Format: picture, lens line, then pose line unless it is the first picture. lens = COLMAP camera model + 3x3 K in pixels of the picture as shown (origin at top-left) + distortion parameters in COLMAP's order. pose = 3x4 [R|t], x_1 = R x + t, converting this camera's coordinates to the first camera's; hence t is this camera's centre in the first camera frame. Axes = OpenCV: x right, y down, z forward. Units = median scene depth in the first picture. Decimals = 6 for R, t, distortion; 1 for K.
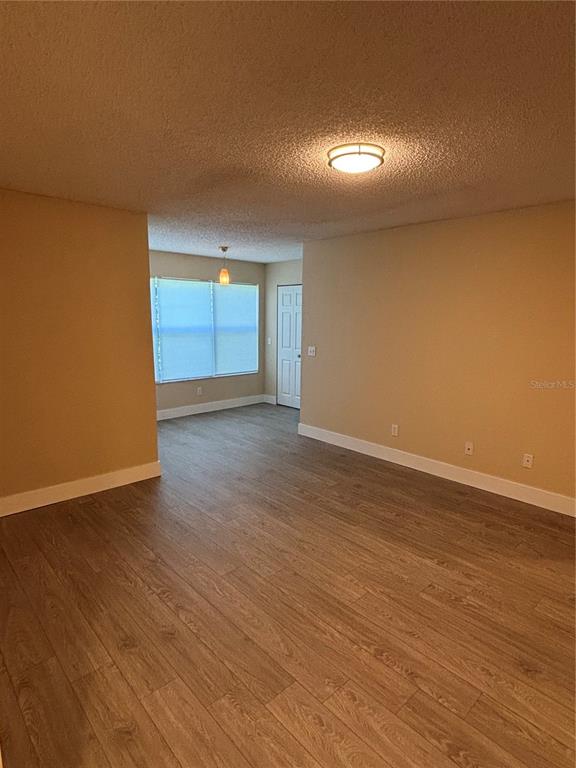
lens RADIAL K [[432.0, 0, 288.0], [0, 432.0, 384.0], [0, 0, 1]] dist [-0.006380, -0.002646]
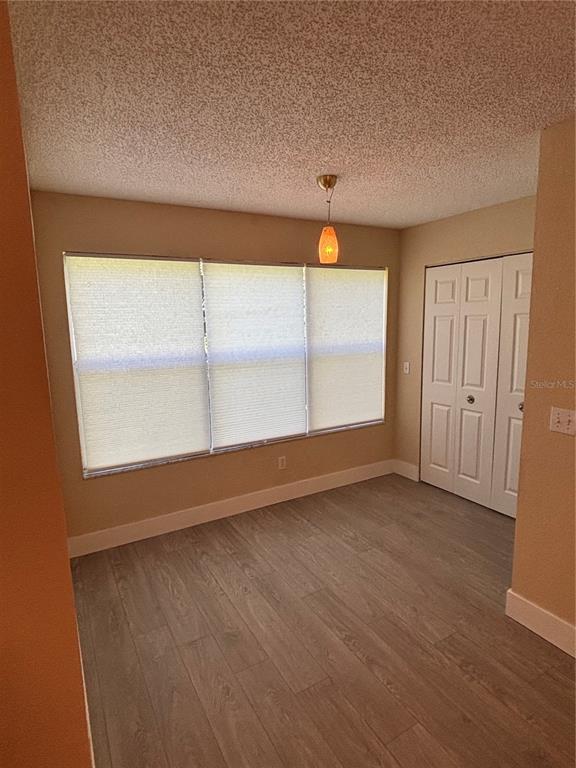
lens RADIAL K [[432.0, 0, 288.0], [0, 432.0, 384.0], [0, 0, 1]] dist [-0.006380, -0.002646]
pose [[0.972576, 0.004438, -0.232542, -0.066637], [-0.005046, 0.999985, -0.002020, -0.081424], [0.232529, 0.003138, 0.972584, 0.446560]]
